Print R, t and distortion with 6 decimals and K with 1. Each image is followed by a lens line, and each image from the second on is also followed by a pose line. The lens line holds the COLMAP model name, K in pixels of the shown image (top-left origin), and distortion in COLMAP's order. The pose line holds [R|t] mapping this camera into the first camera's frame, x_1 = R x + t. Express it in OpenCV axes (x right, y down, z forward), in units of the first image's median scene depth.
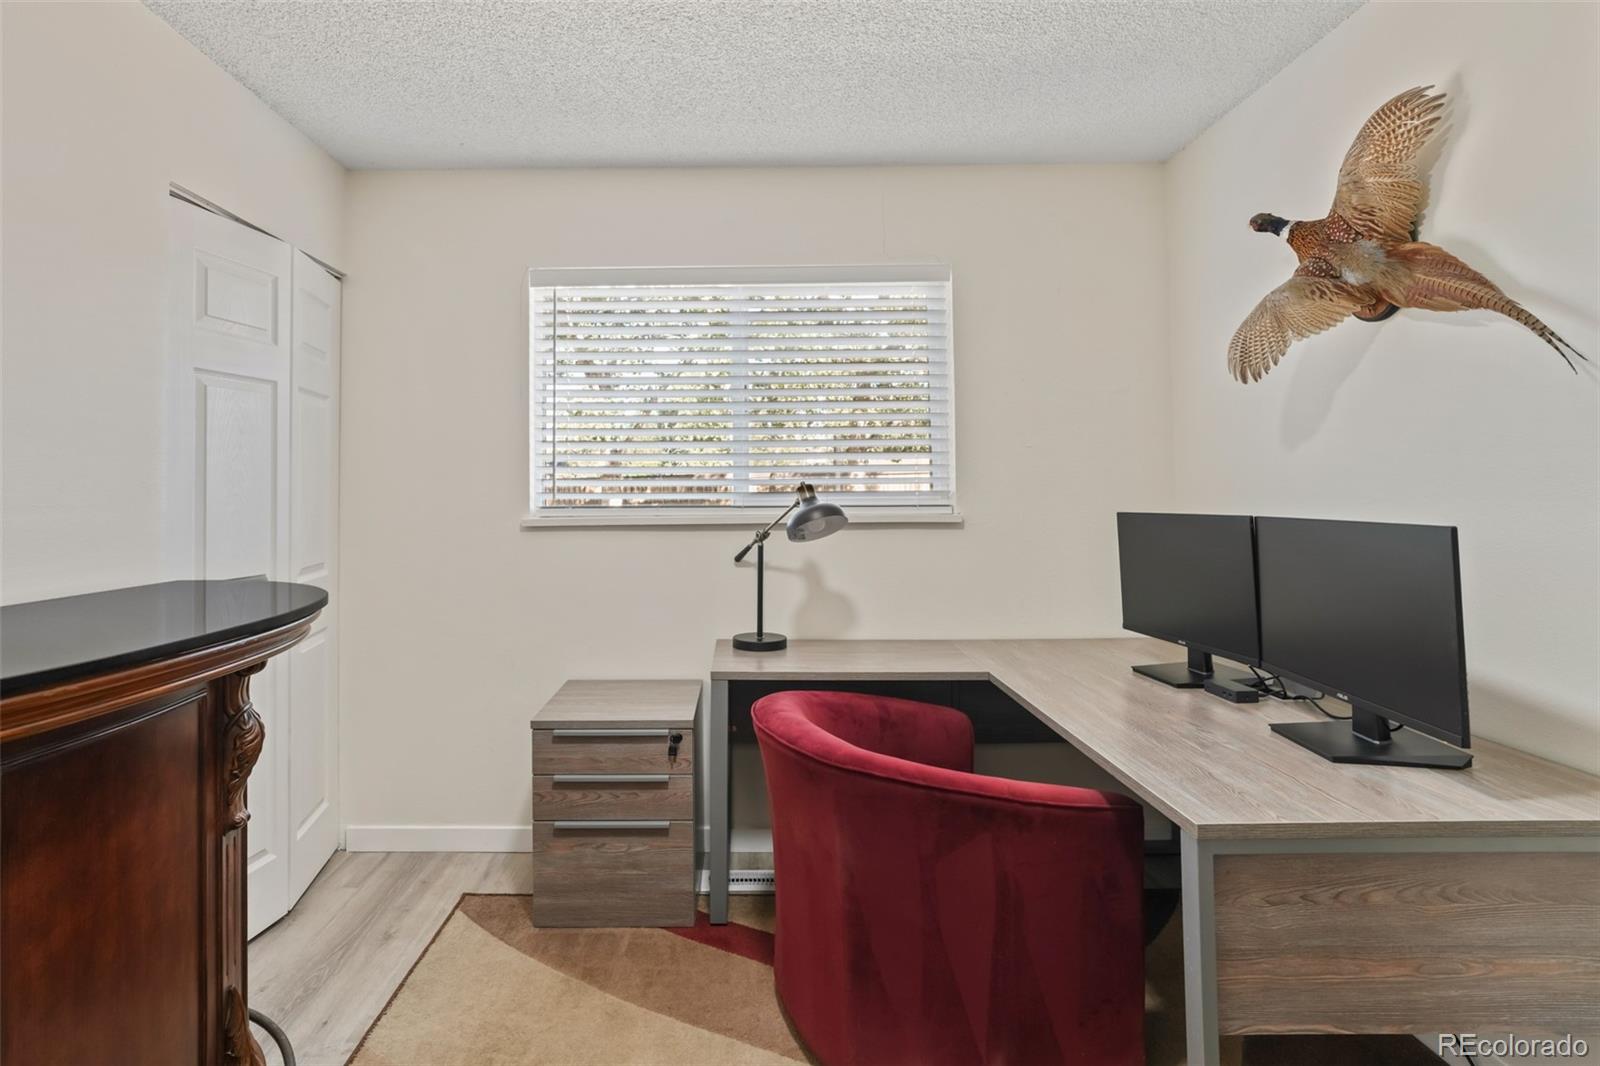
lens RADIAL K [[802.2, 0, 800.7], [0, 802.2, 489.0], [0, 0, 1]] dist [-0.035980, 0.031867]
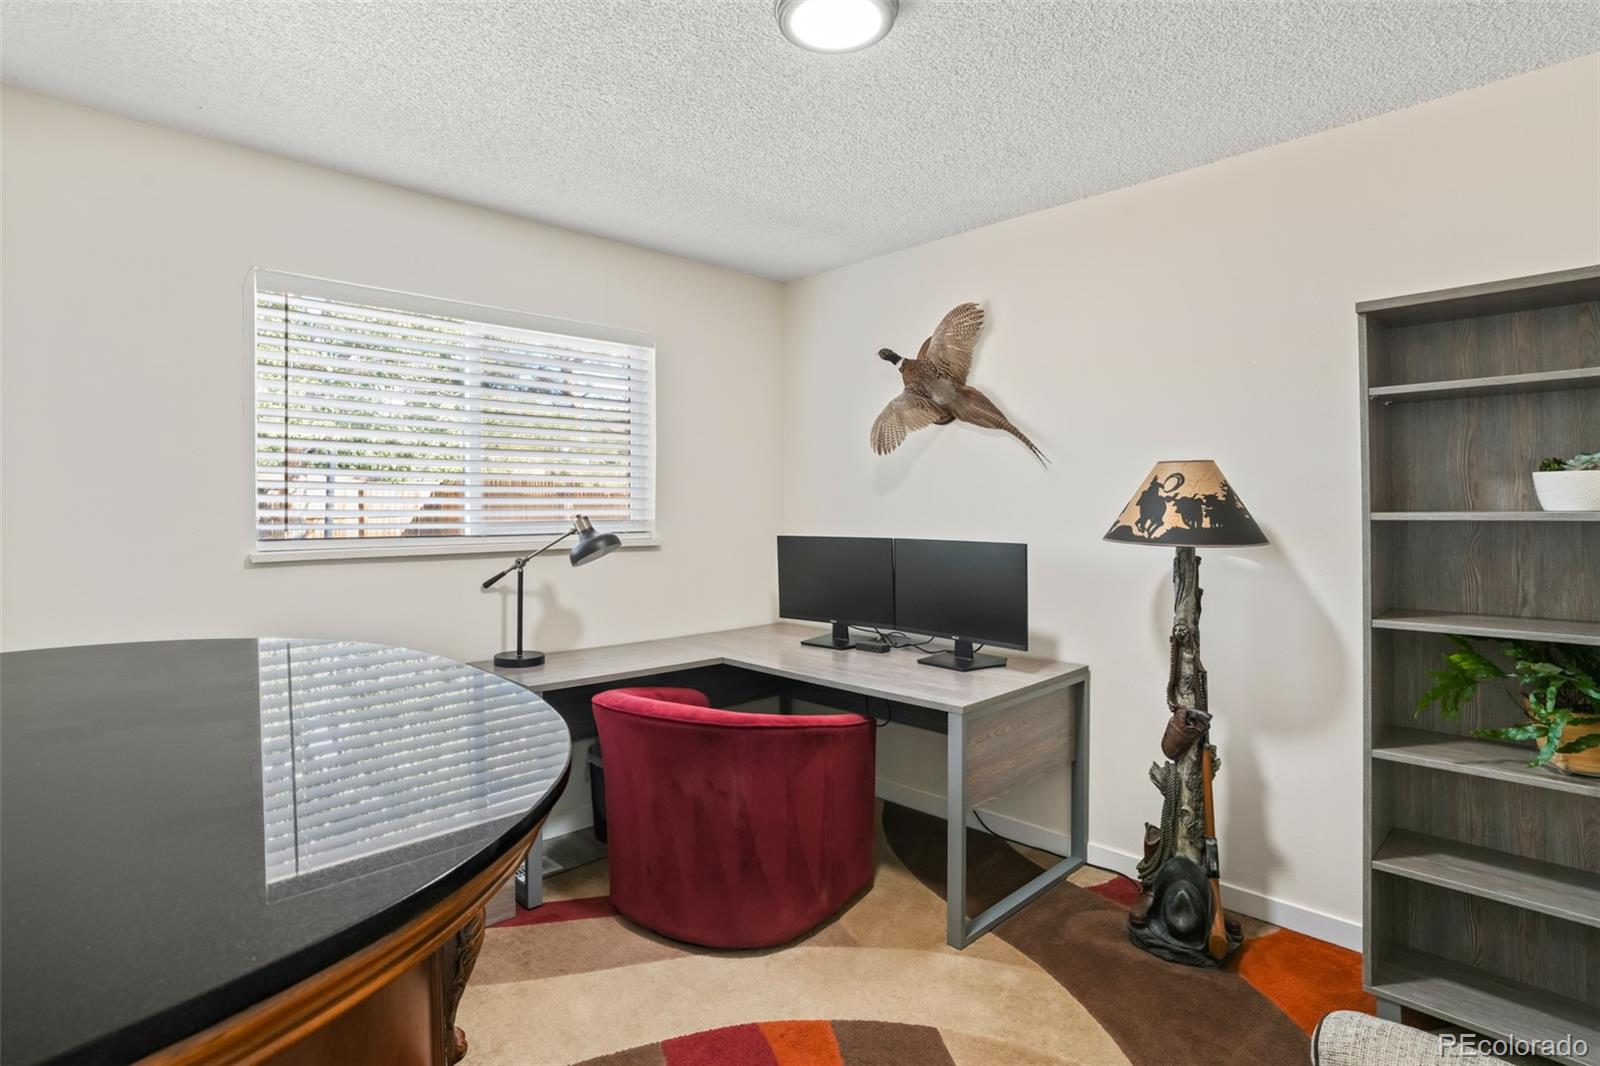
lens RADIAL K [[774.9, 0, 800.0], [0, 774.9, 533.0], [0, 0, 1]] dist [-0.063558, 0.027315]
pose [[0.730231, -0.014772, 0.683041, -0.629034], [-0.010233, 0.999418, 0.032555, -0.025314], [-0.683124, -0.030762, 0.729655, -0.028705]]
